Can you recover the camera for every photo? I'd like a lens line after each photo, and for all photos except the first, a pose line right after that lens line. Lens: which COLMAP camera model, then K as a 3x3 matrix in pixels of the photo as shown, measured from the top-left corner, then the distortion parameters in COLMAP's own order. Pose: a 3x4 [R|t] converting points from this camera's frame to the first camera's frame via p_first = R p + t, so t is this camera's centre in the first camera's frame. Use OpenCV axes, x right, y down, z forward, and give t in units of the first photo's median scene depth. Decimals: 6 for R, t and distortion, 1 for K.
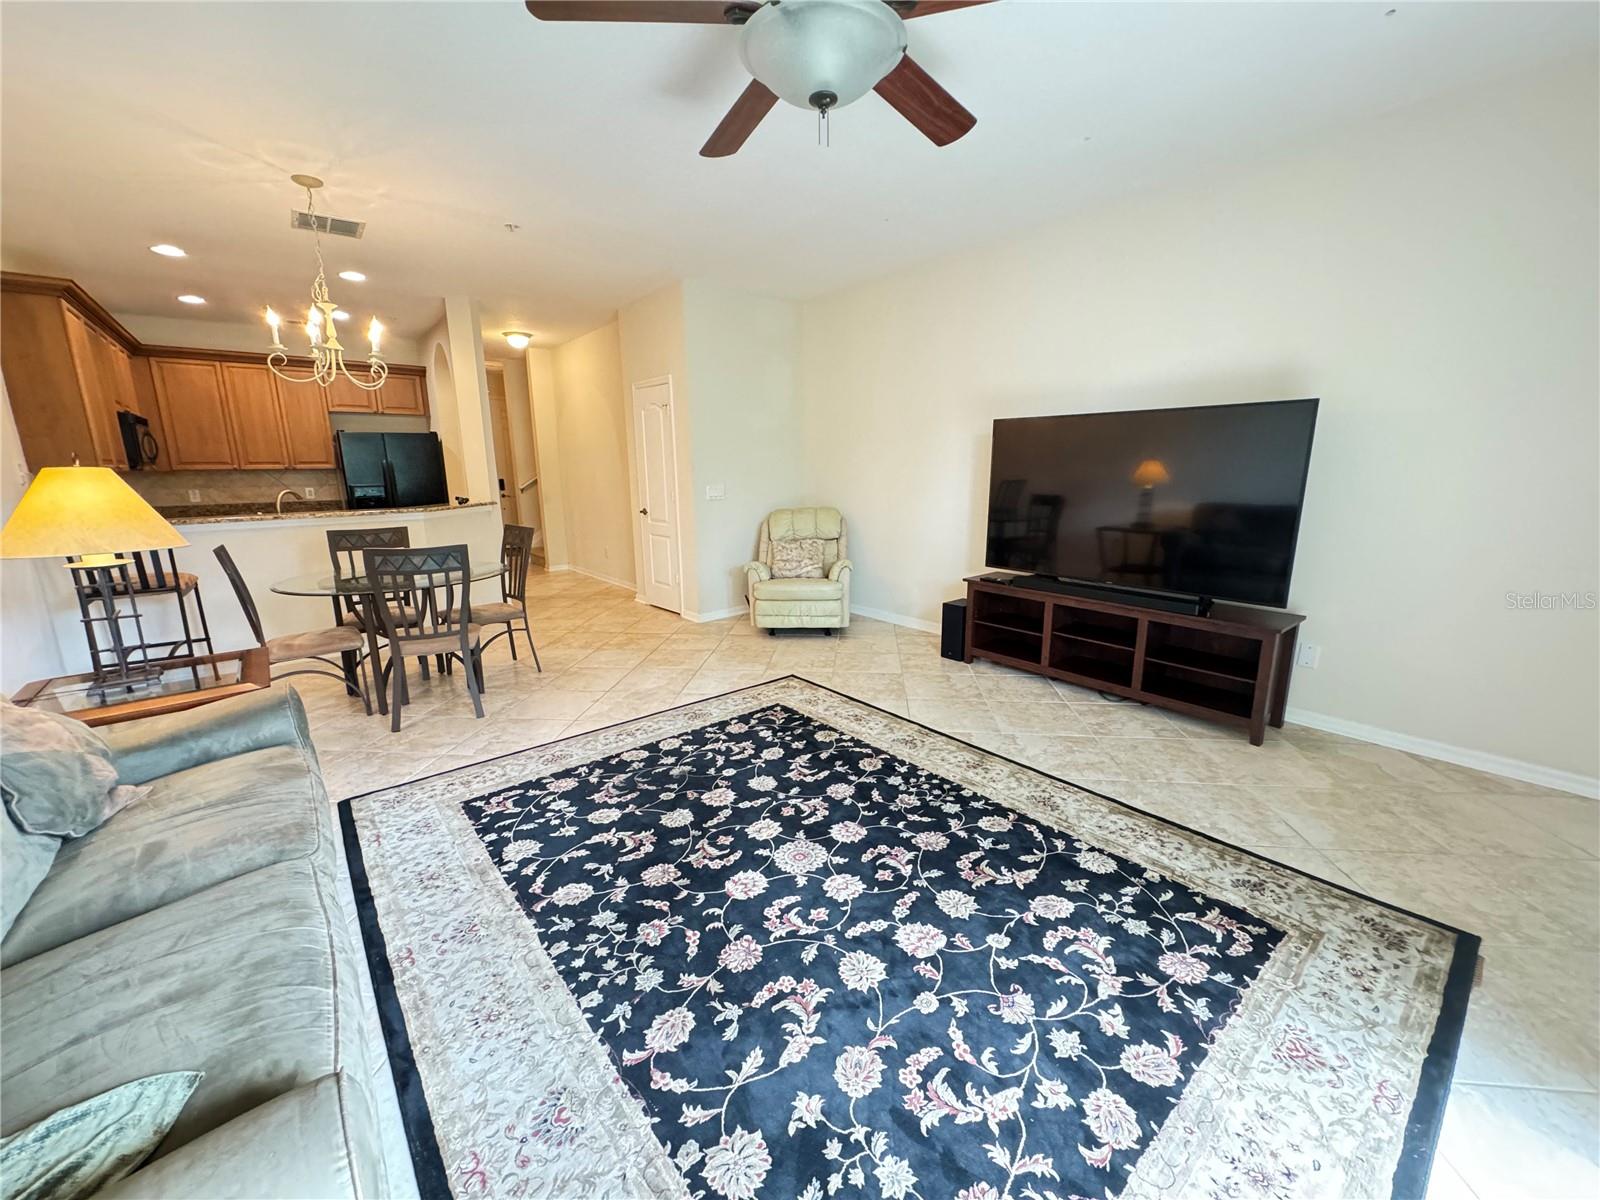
lens RADIAL K [[636.8, 0, 798.2], [0, 636.8, 597.2], [0, 0, 1]] dist [-0.000740, -0.000205]
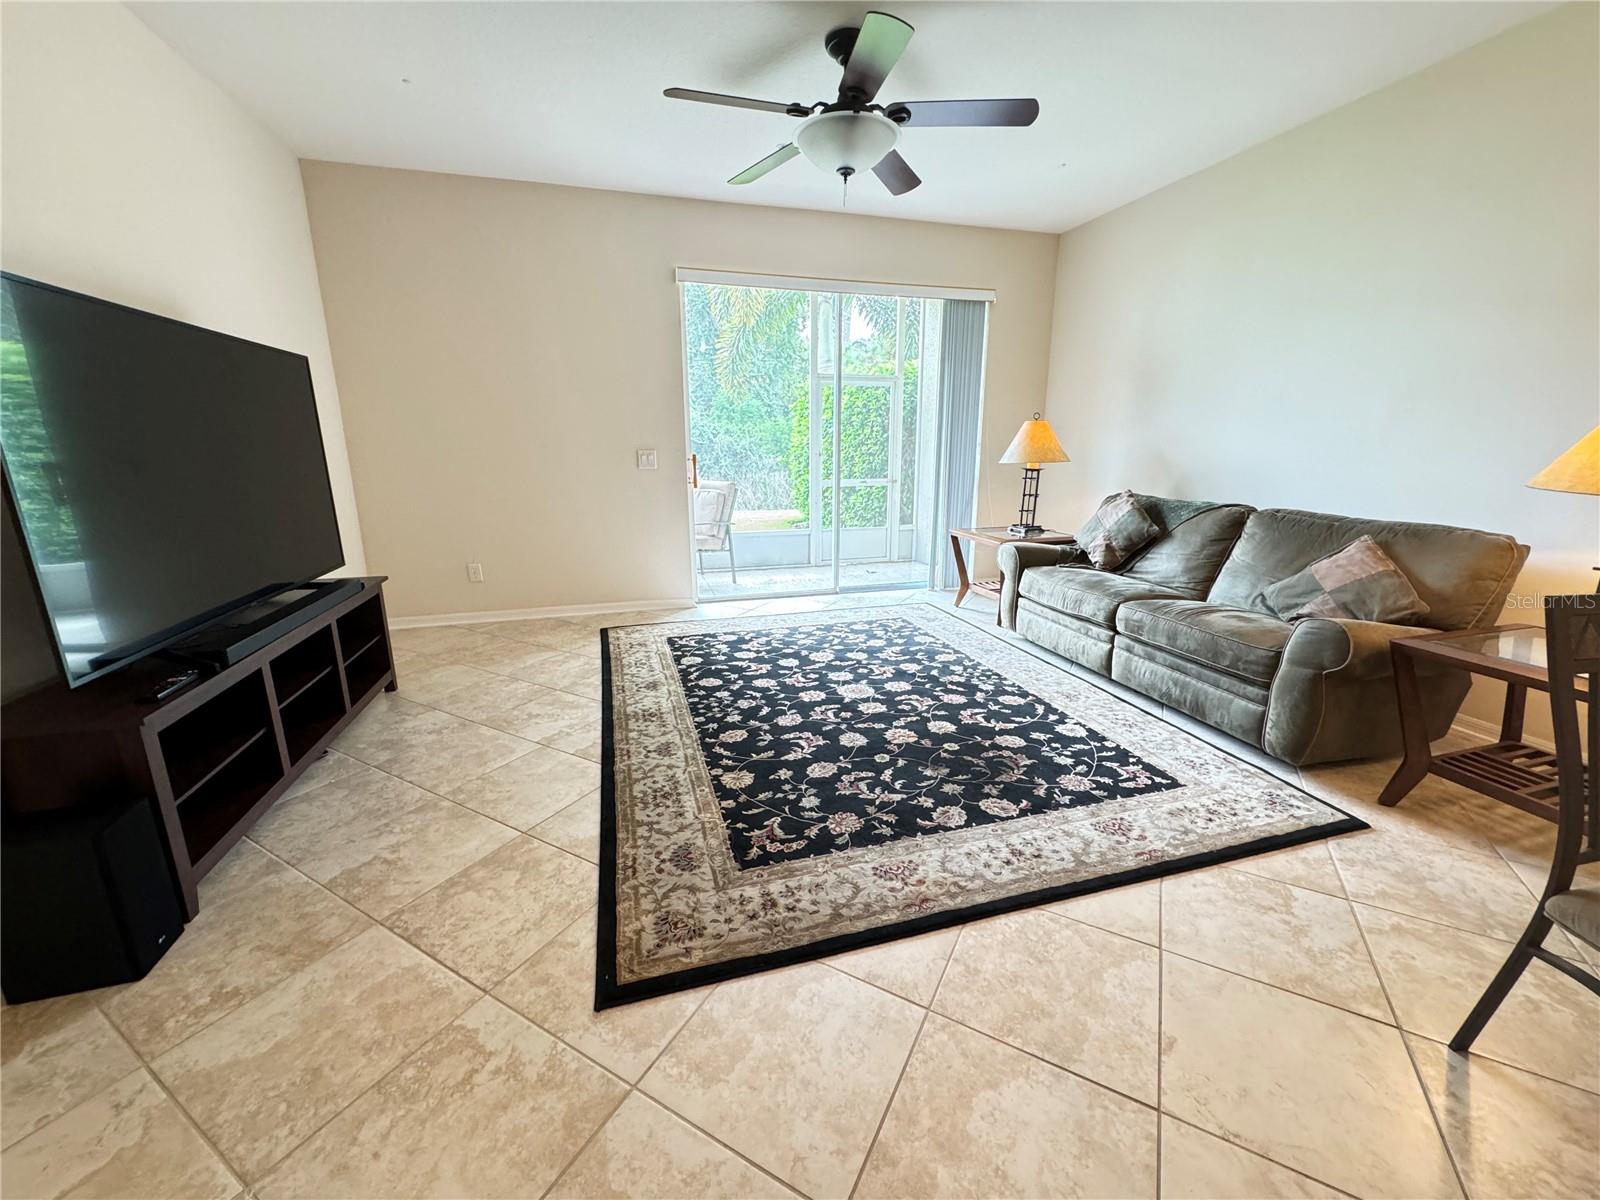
lens RADIAL K [[636.8, 0, 800.3], [0, 636.8, 594.6], [0, 0, 1]] dist [-0.000740, -0.000205]
pose [[-0.919195, -0.079218, 0.385751, -0.364611], [0.094412, 0.906659, 0.411163, -0.343089], [-0.382317, 0.414359, -0.825918, 1.869111]]
